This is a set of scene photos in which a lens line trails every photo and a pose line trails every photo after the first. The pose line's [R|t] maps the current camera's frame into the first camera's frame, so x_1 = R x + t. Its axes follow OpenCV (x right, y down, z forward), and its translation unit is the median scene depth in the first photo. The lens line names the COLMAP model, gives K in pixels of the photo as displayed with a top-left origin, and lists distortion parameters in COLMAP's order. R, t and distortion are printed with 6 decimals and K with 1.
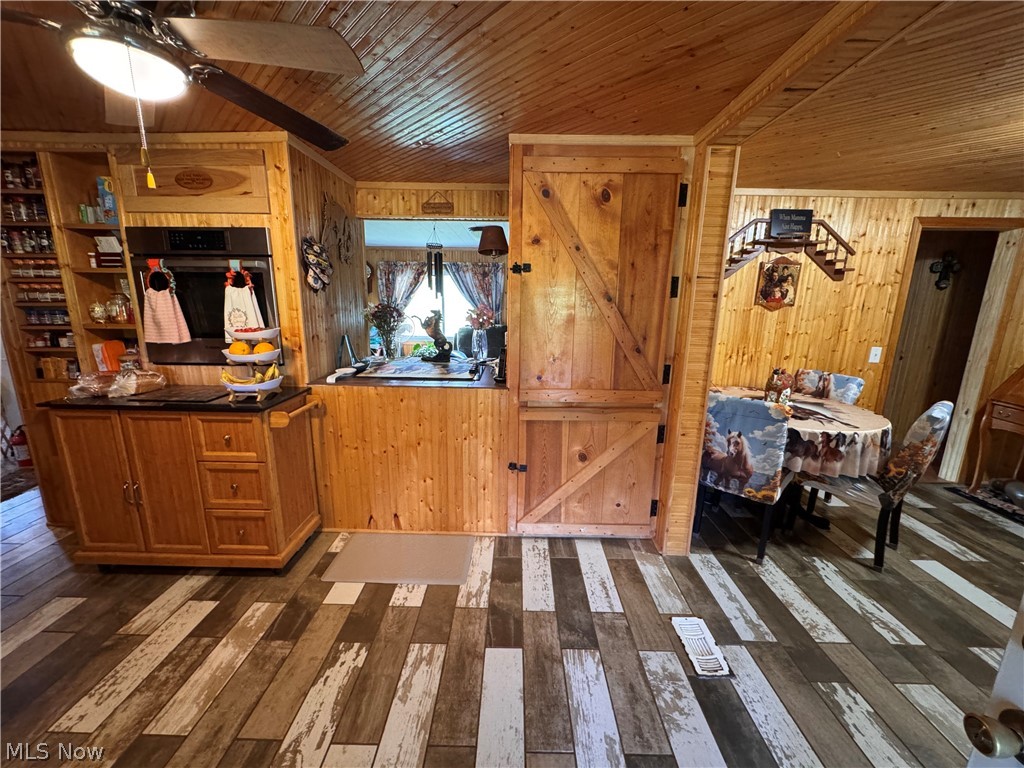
lens RADIAL K [[408.9, 0, 512.0], [0, 408.9, 384.0], [0, 0, 1]] dist [-0.004435, 0.000369]
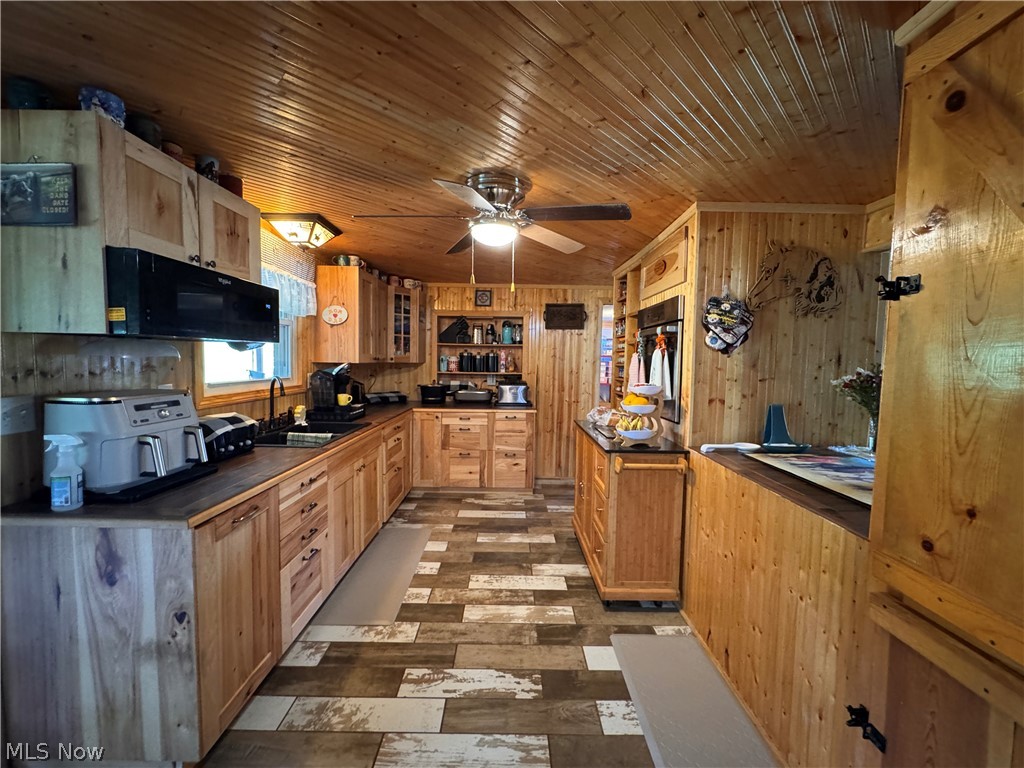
lens RADIAL K [[408.9, 0, 512.0], [0, 408.9, 384.0], [0, 0, 1]] dist [-0.004435, 0.000369]
pose [[0.018428, 0.047609, -0.998696, 0.465212], [-0.224329, 0.973596, 0.042274, -0.096990], [0.974339, 0.223258, 0.028622, 0.571275]]
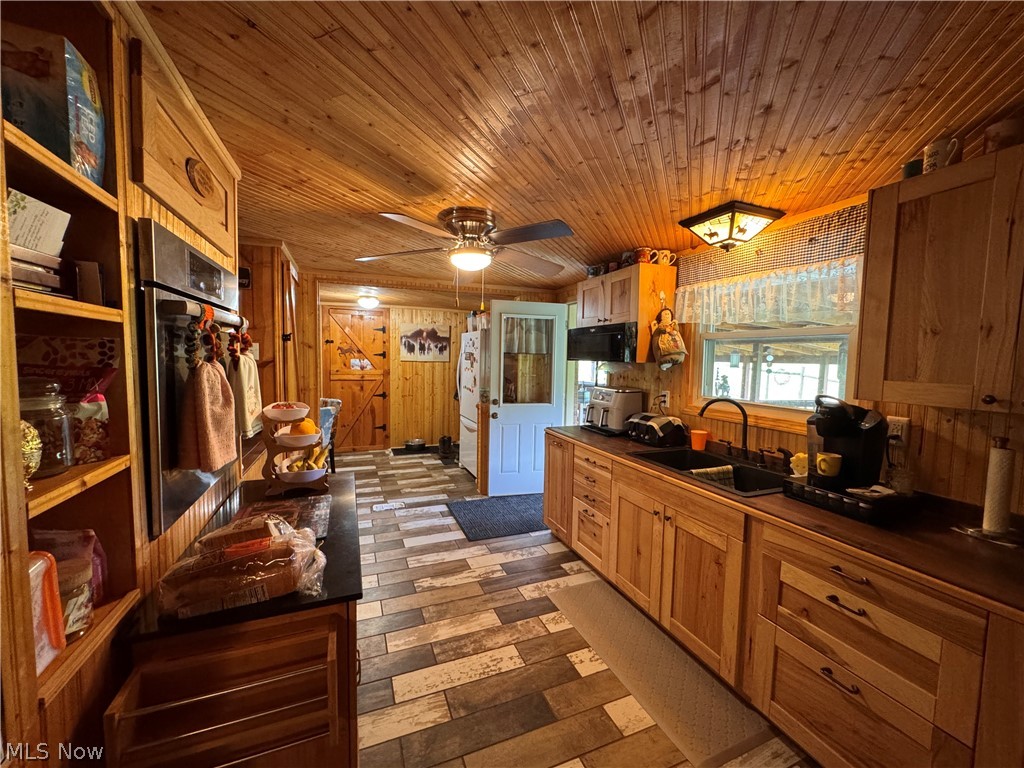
lens RADIAL K [[408.9, 0, 512.0], [0, 408.9, 384.0], [0, 0, 1]] dist [-0.004435, 0.000369]
pose [[-0.384890, -0.084752, 0.919063, -1.455668], [0.170522, 0.972103, 0.161056, -0.220965], [-0.907073, 0.218709, -0.359700, 0.824801]]
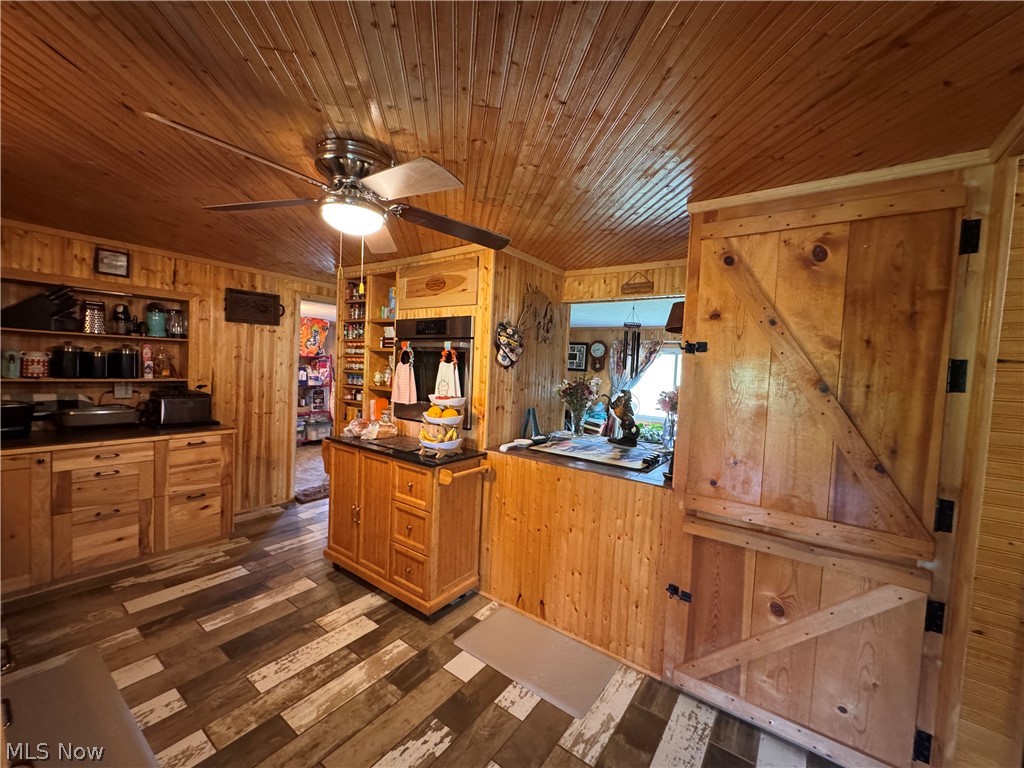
lens RADIAL K [[408.9, 0, 512.0], [0, 408.9, 384.0], [0, 0, 1]] dist [-0.004435, 0.000369]
pose [[0.816285, 0.048375, -0.575621, 0.198971], [-0.153453, 0.978843, -0.135348, -0.036170], [0.556895, 0.198813, 0.806437, 0.120568]]
